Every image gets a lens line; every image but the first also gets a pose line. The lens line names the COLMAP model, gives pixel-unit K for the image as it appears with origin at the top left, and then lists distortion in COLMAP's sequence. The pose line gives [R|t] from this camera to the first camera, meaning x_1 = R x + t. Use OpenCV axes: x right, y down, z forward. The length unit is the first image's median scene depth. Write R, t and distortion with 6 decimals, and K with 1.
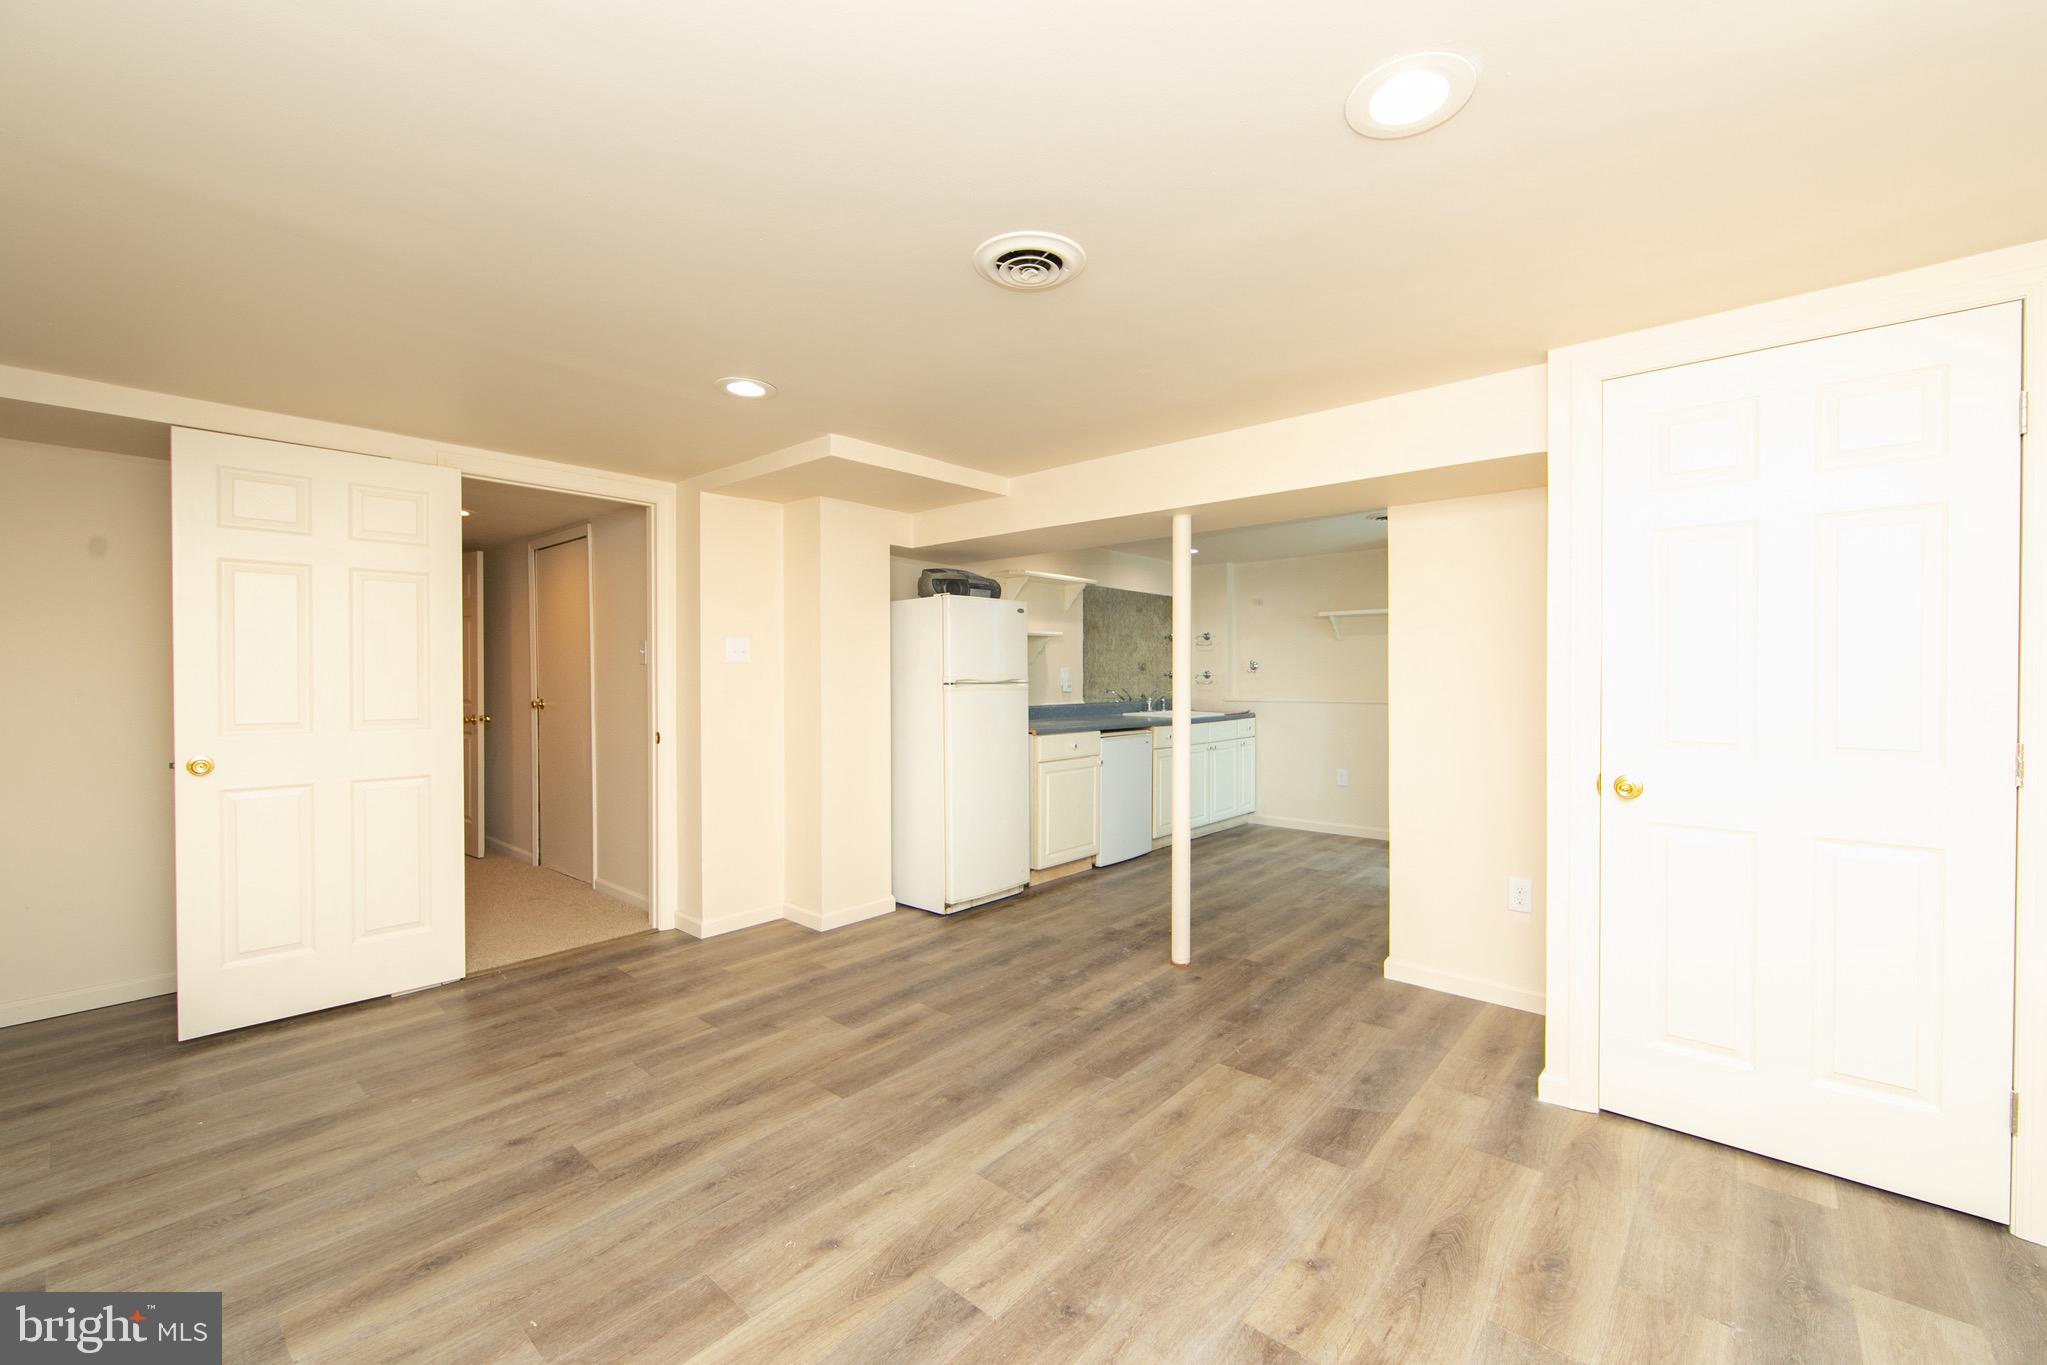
lens RADIAL K [[802.7, 0, 1023.5], [0, 802.7, 682.5], [0, 0, 1]] dist [-0.001742, -0.000162]
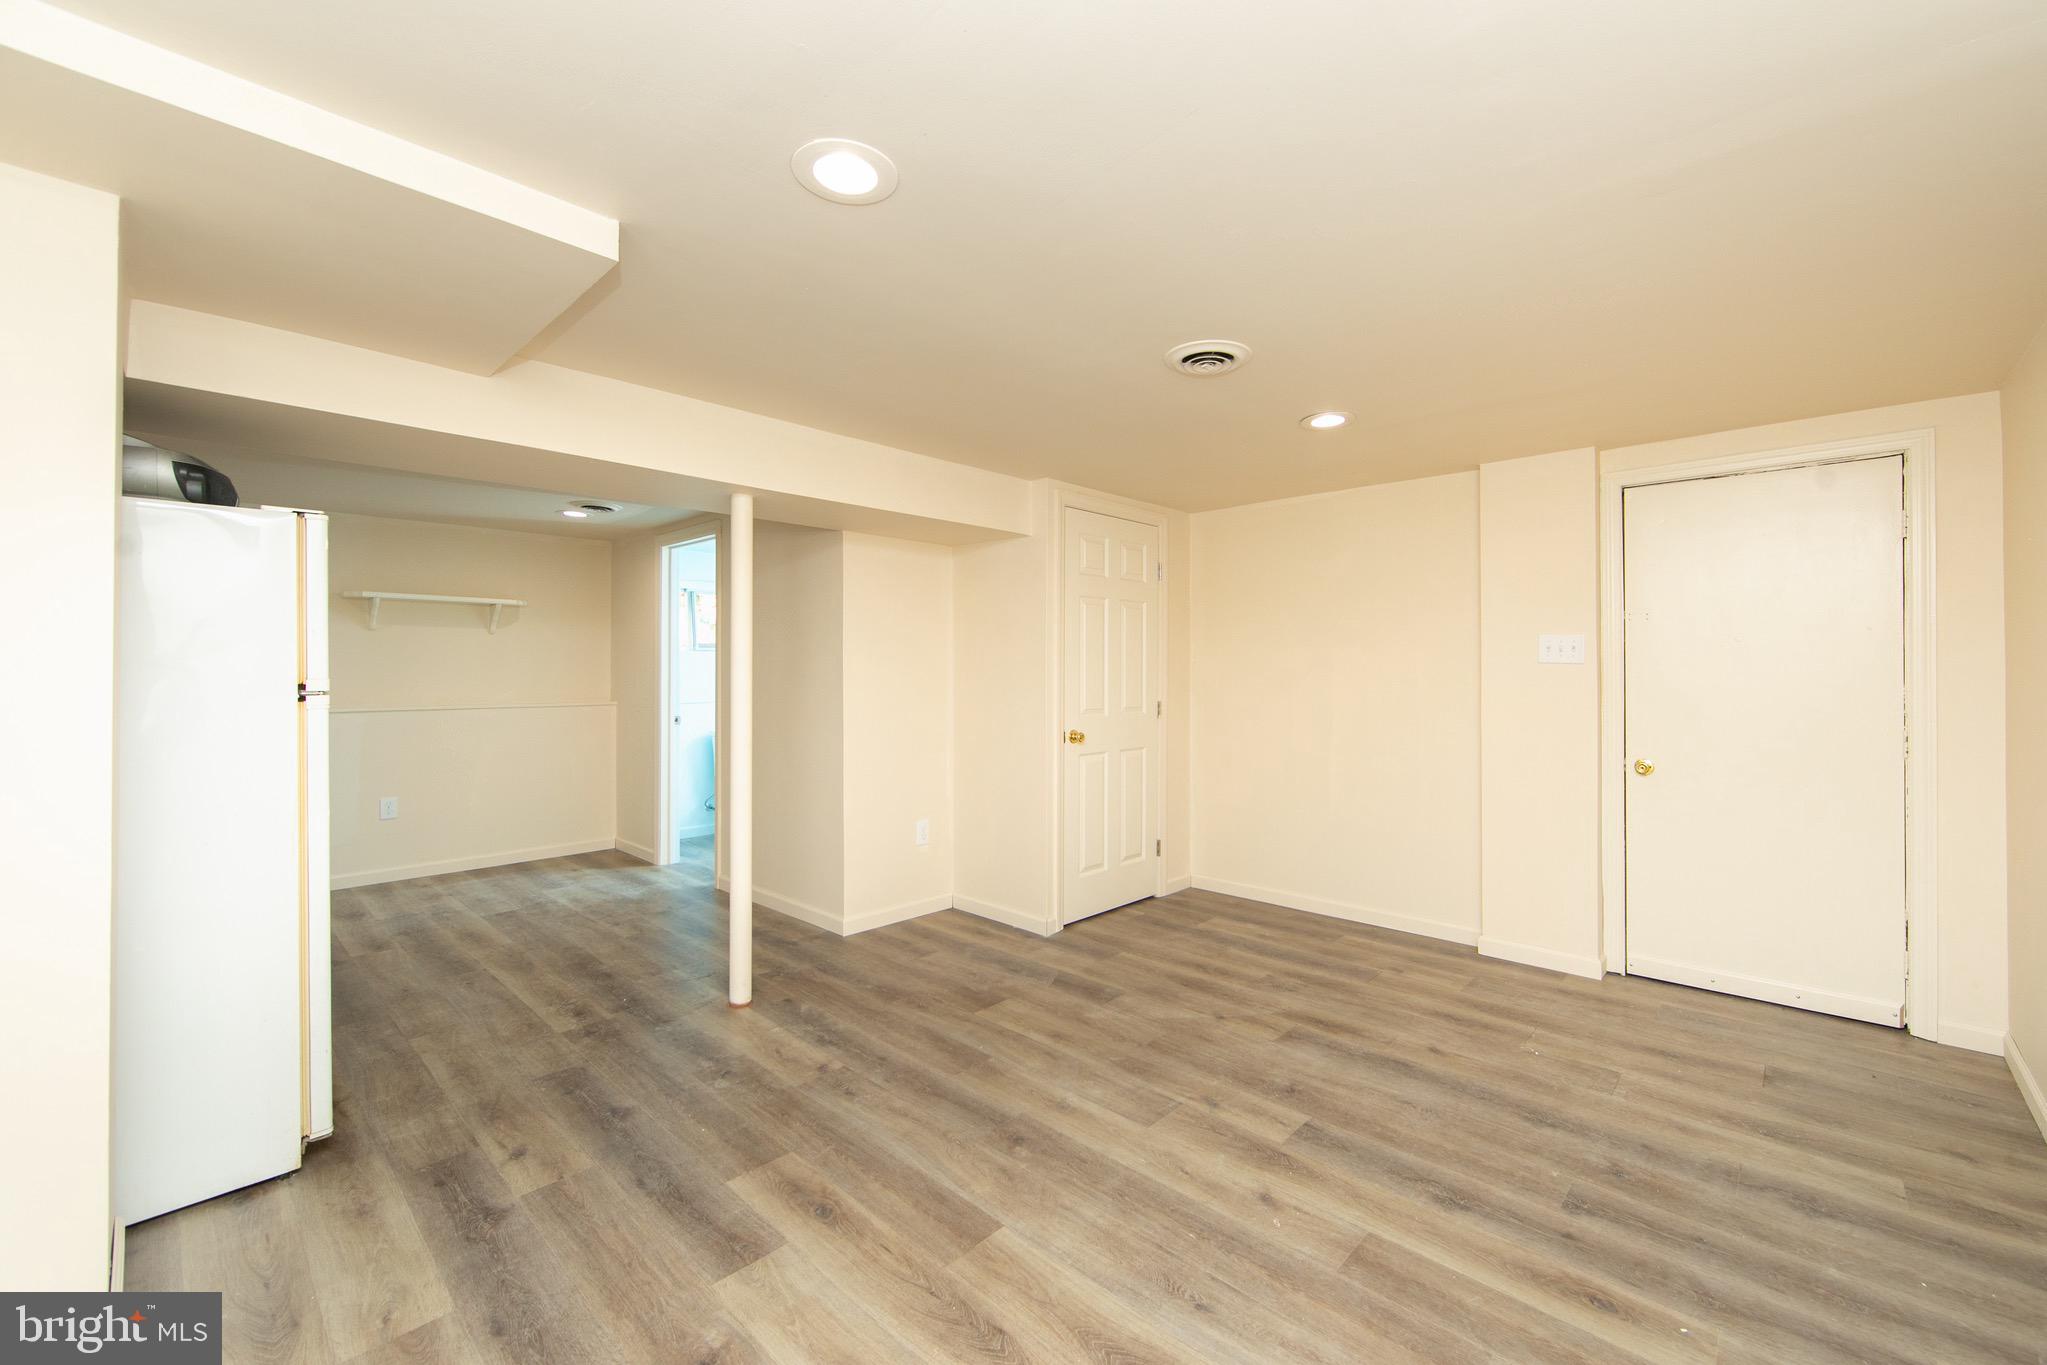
lens RADIAL K [[838.5, 0, 1021.3], [0, 838.5, 673.1], [0, 0, 1]] dist [-0.002130, 0.000025]
pose [[0.047310, 0.000967, 0.998880, -0.822974], [0.010888, 0.999940, -0.001484, -0.008259], [-0.998821, 0.010946, 0.047297, 0.751762]]
